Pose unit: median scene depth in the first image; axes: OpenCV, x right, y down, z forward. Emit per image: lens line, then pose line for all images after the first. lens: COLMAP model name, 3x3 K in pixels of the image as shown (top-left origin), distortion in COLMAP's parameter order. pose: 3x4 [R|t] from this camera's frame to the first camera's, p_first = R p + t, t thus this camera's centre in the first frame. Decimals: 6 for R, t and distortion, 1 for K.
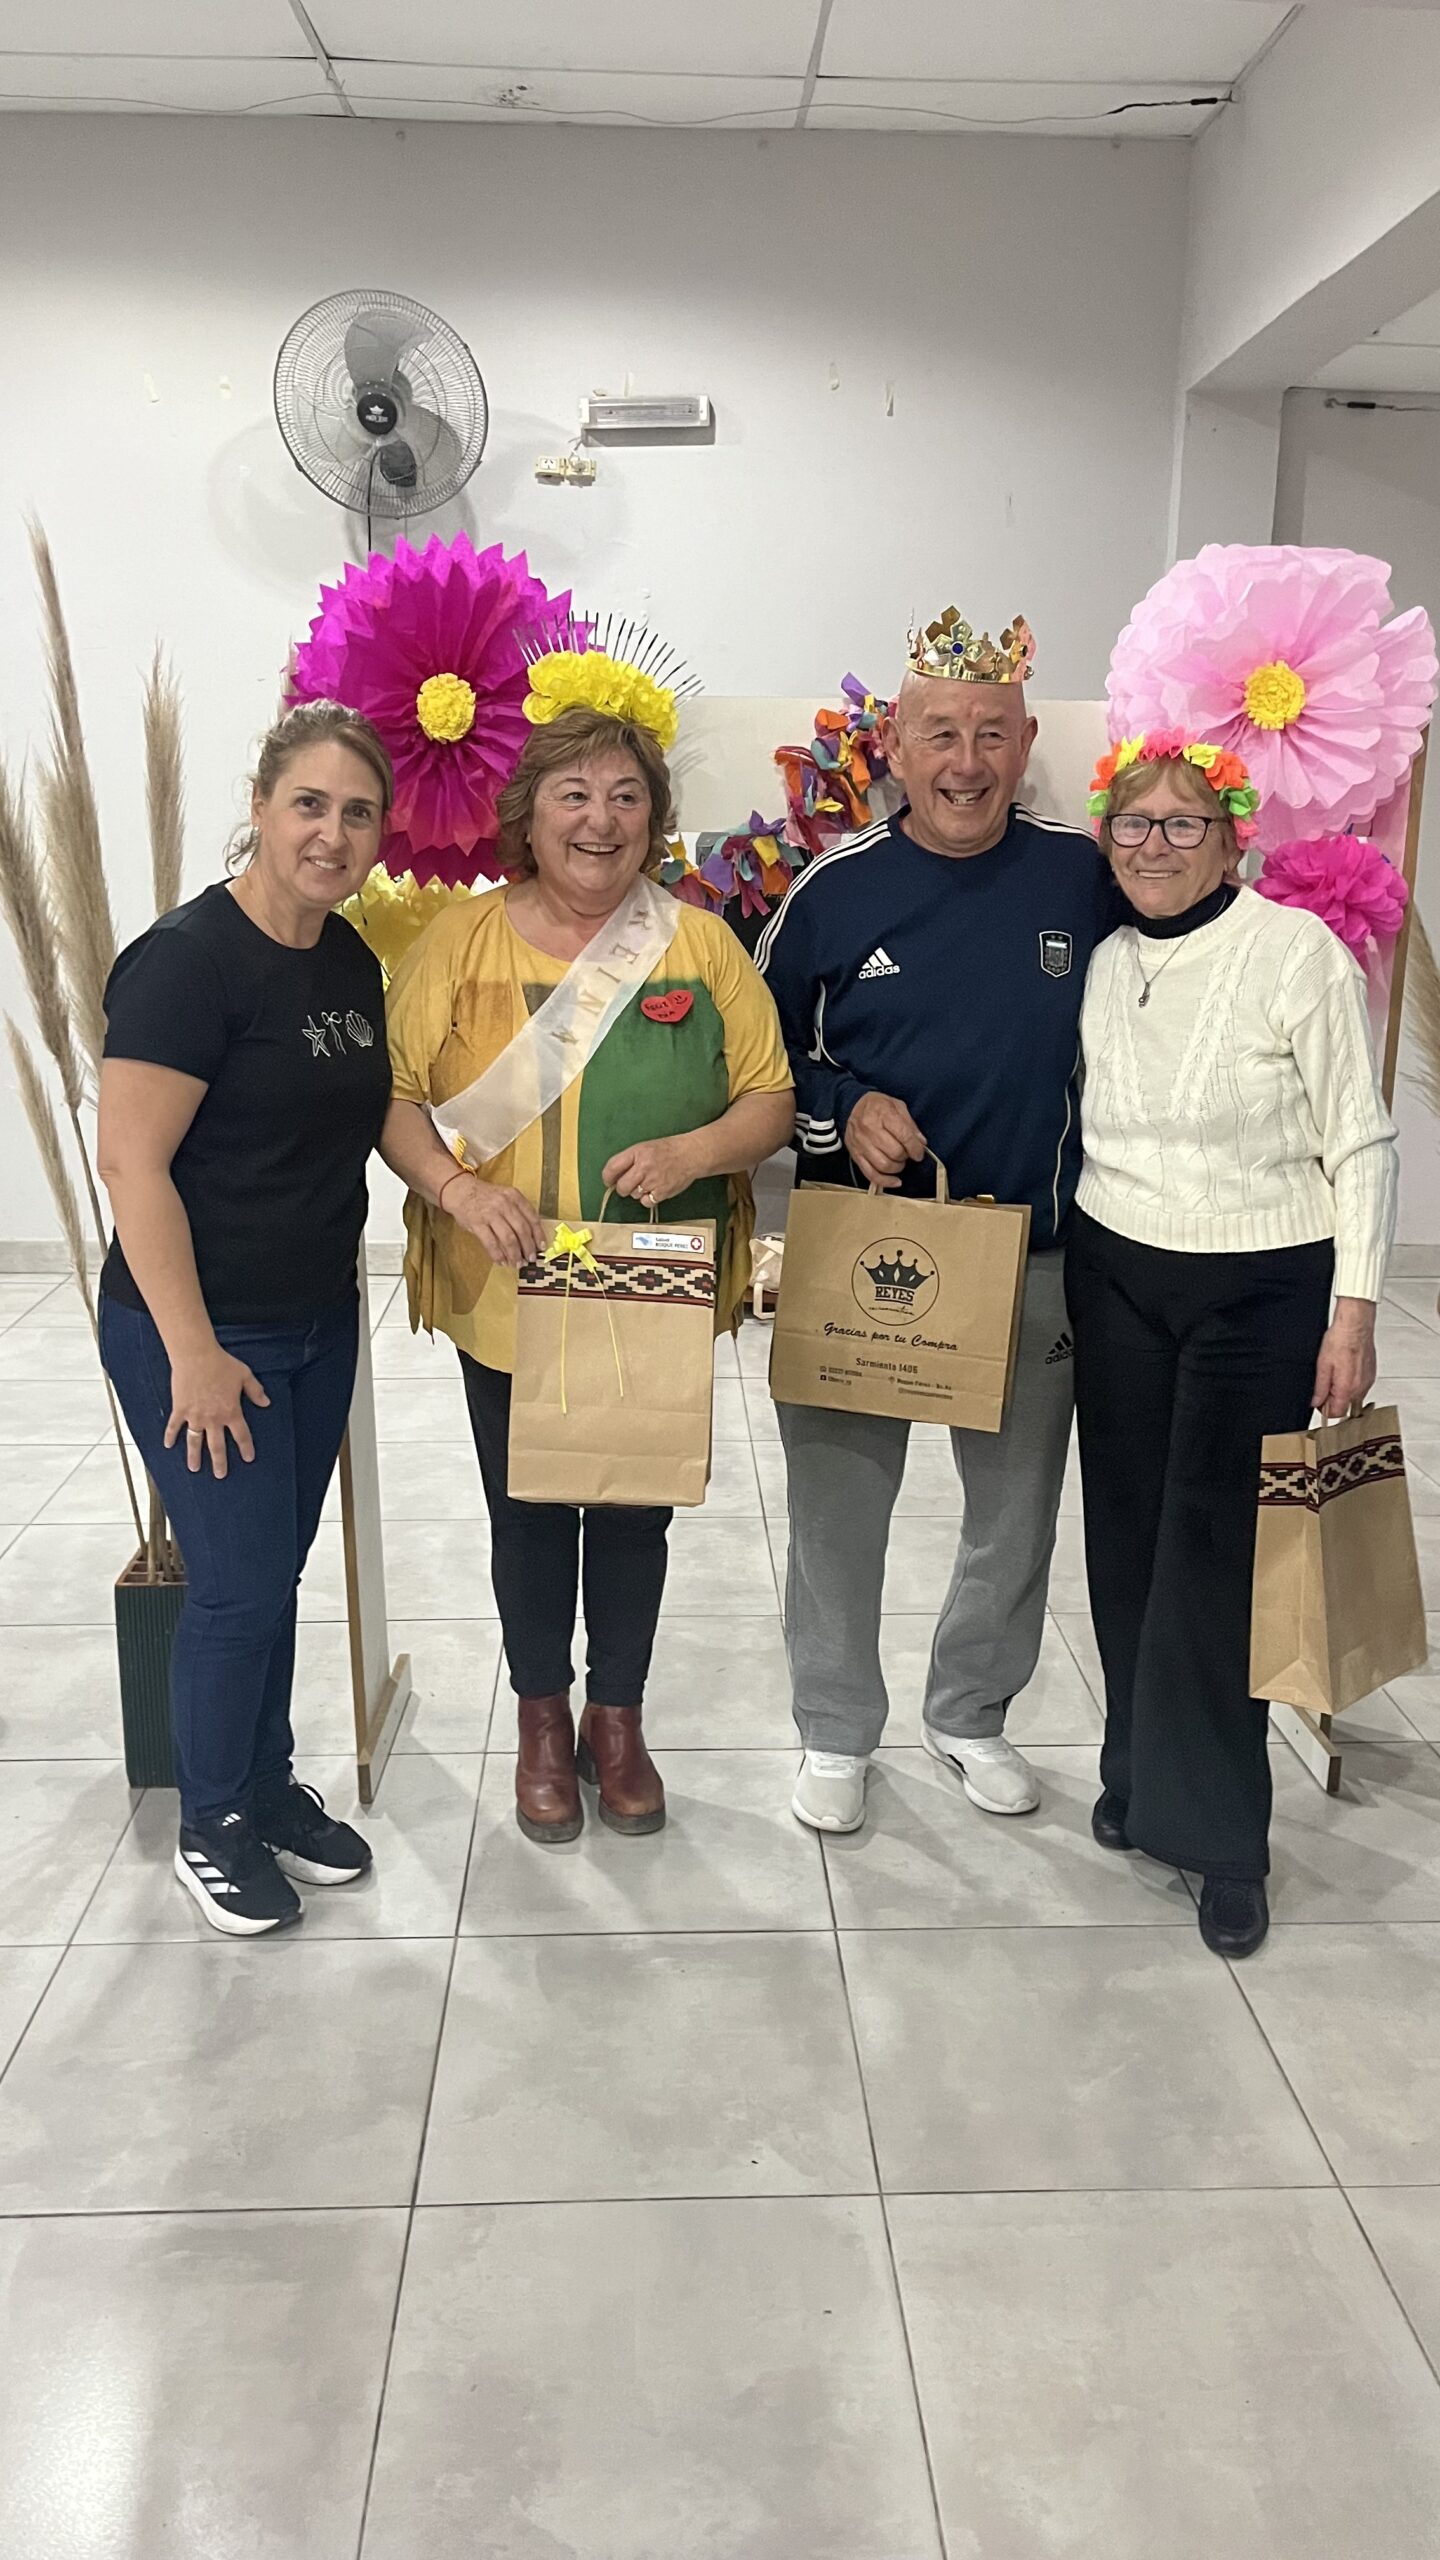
lens RADIAL K [[1898.8, 0, 750.2], [0, 1898.8, 1267.6], [0, 0, 1]] dist [0.052377, -0.057127]
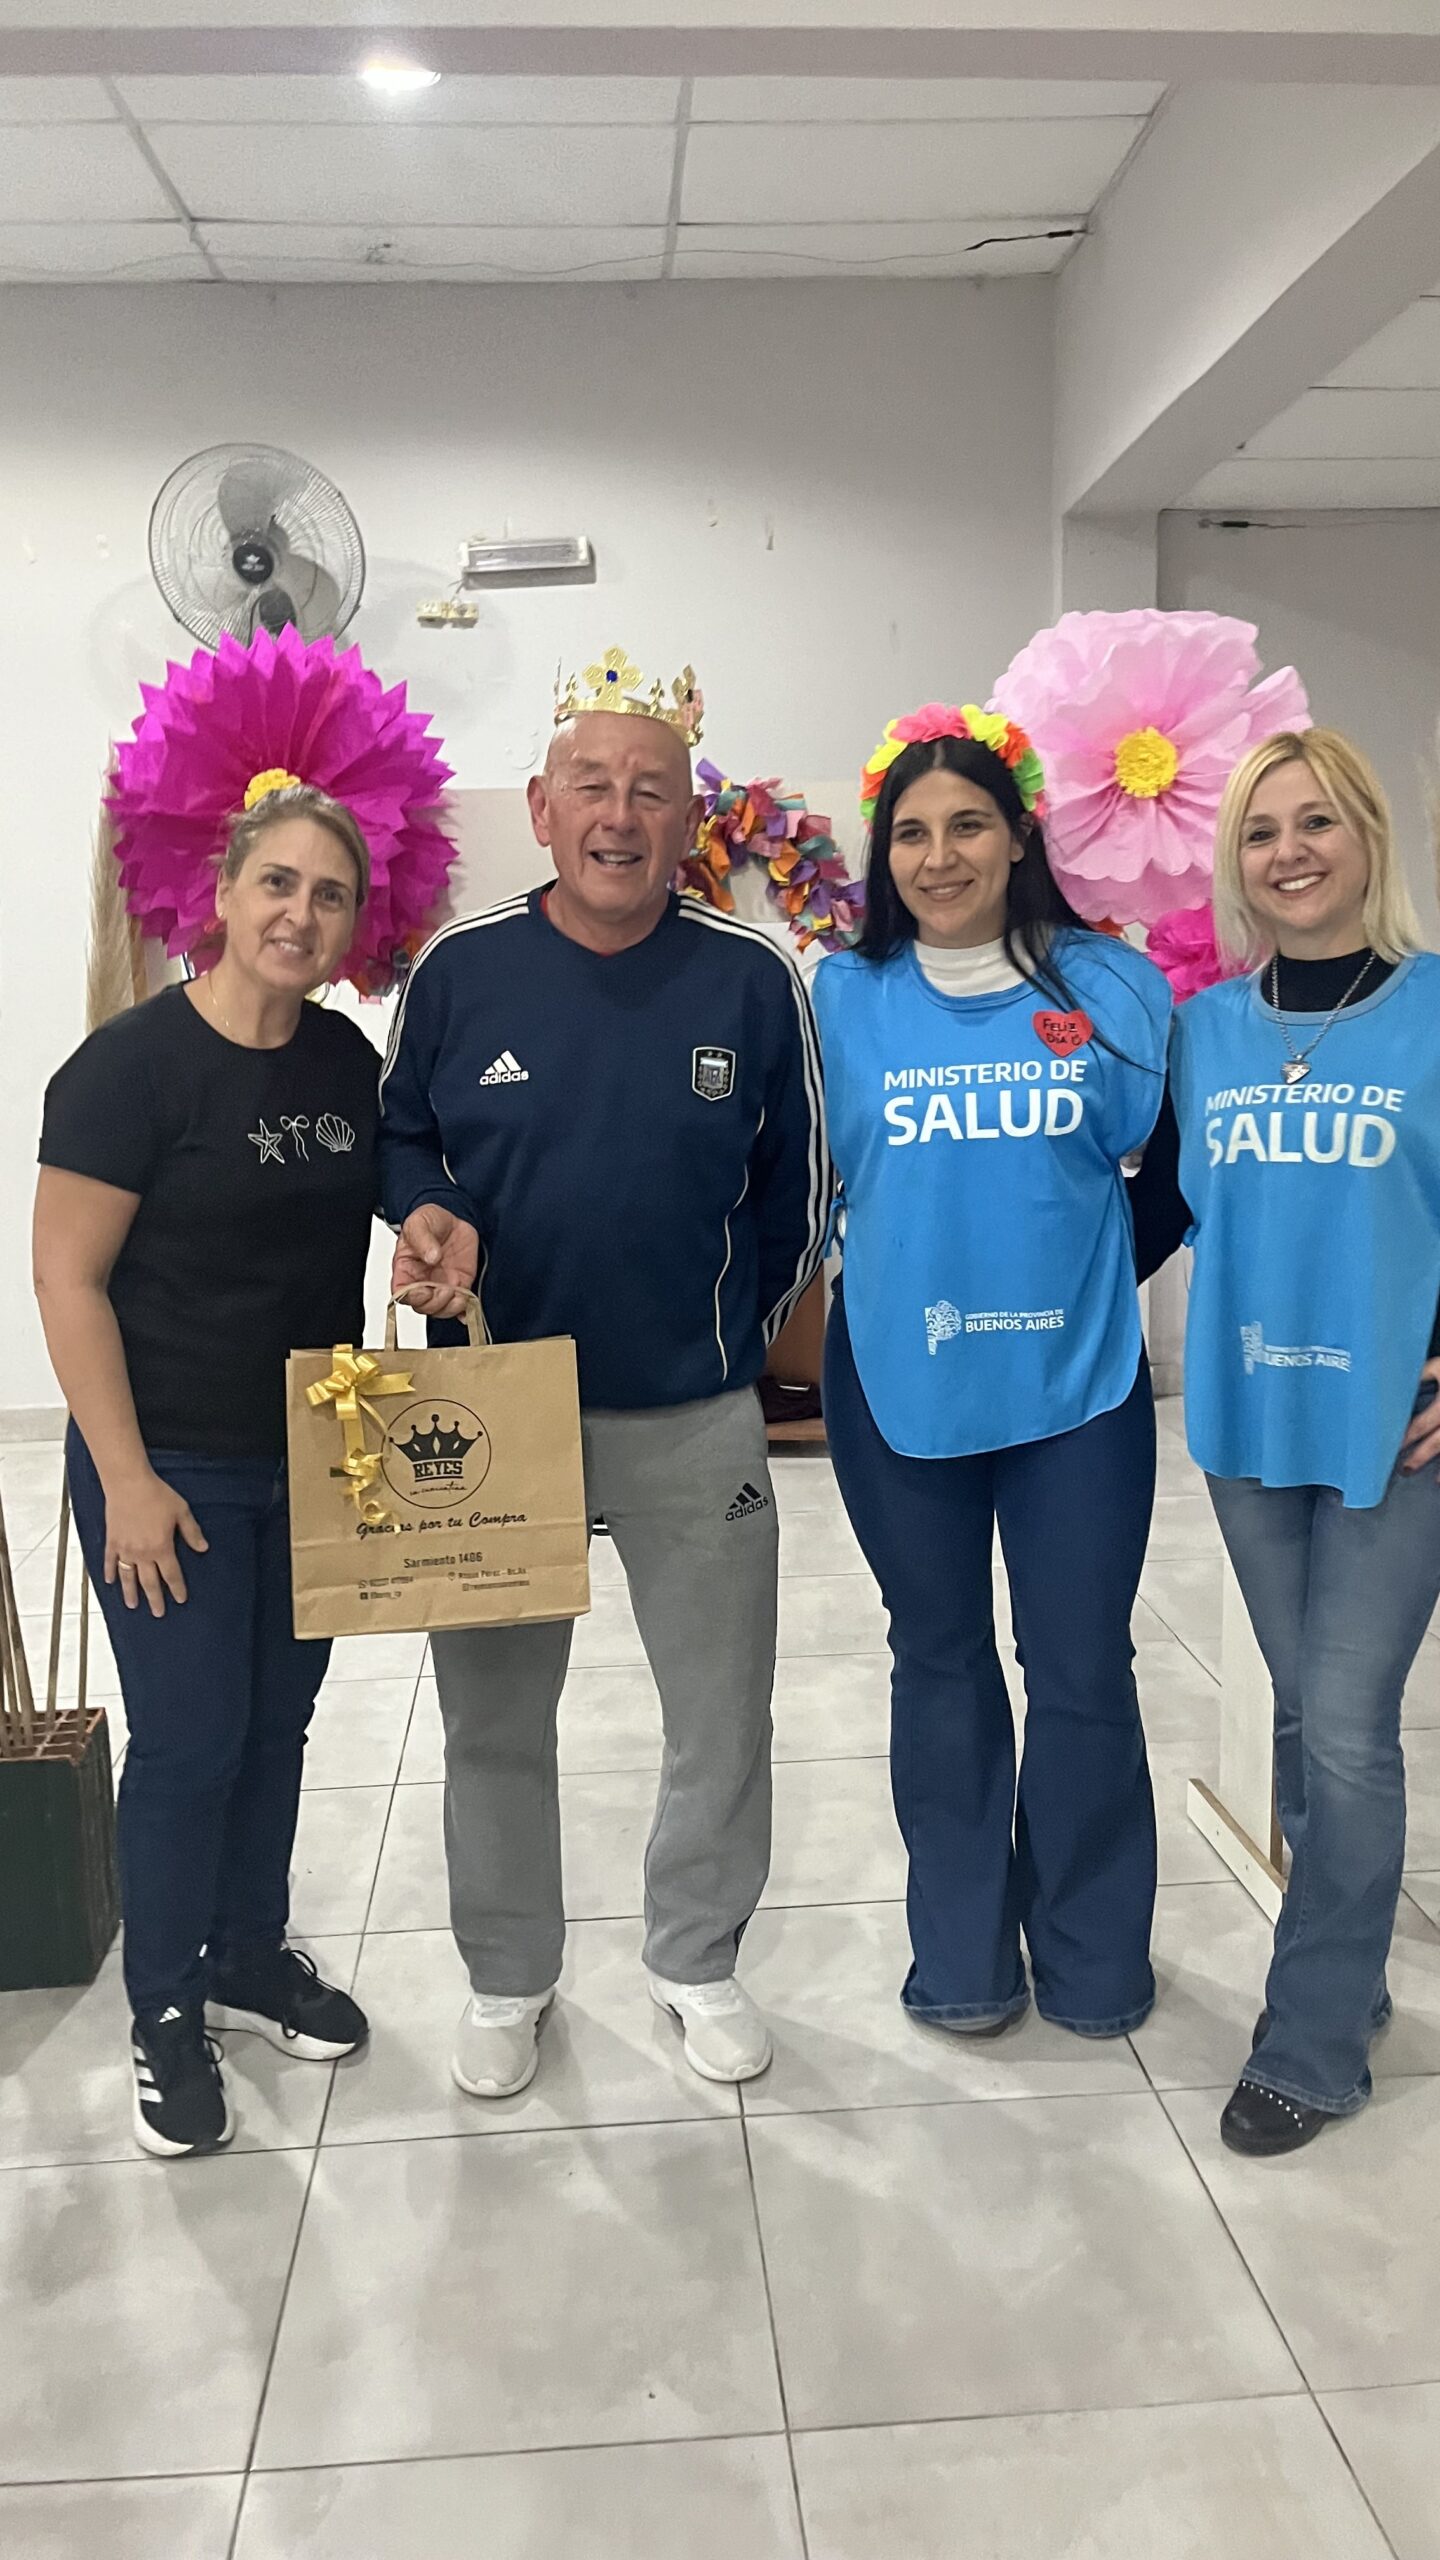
lens RADIAL K [[1898.8, 0, 719.2], [0, 1898.8, 1262.5], [0, 0, 1]] dist [0.052377, -0.057127]
pose [[0.999055, -0.041318, 0.013521, 0.036575], [0.042314, 0.995535, -0.084377, 0.022005], [-0.009975, 0.084869, 0.996342, 0.068039]]
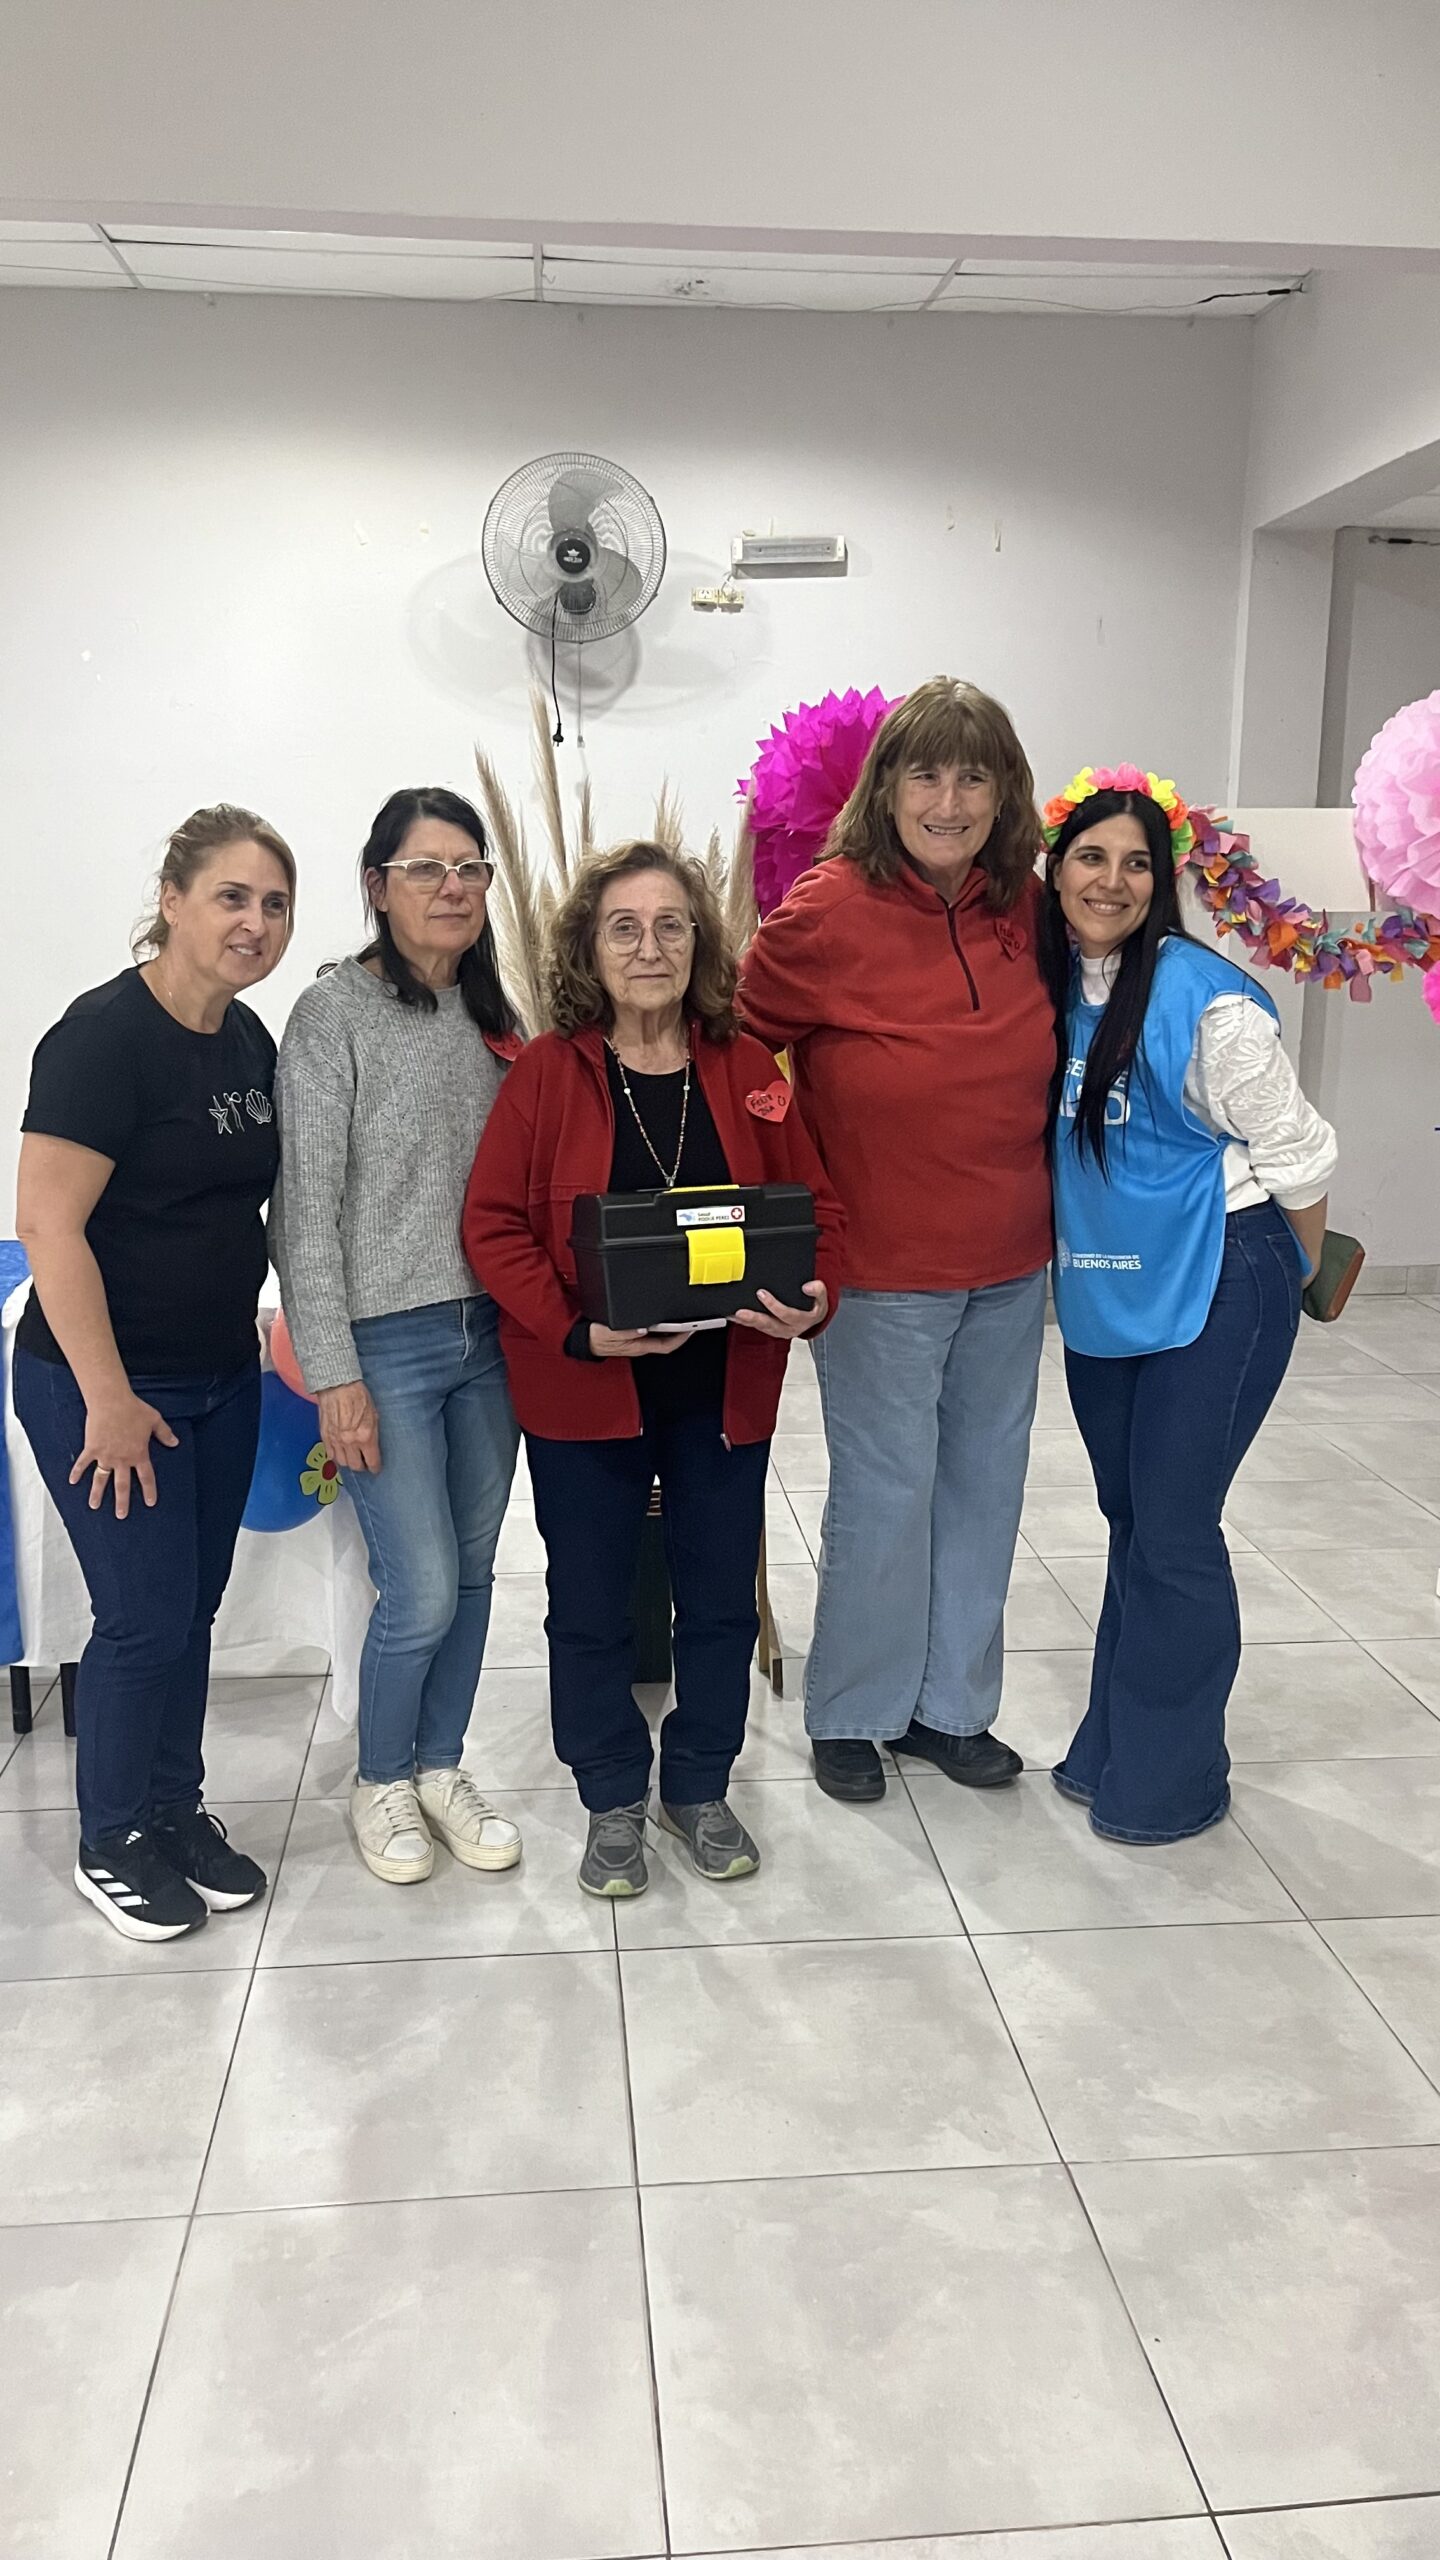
lens RADIAL K [[1898.8, 0, 726.7], [0, 1898.8, 1272.7], [0, 0, 1]] dist [0.052377, -0.057127]
pose [[0.999005, -0.018302, 0.040668, -0.298017], [0.019715, 0.999206, -0.034623, 0.052918], [-0.040002, 0.035390, 0.998573, -0.263329]]
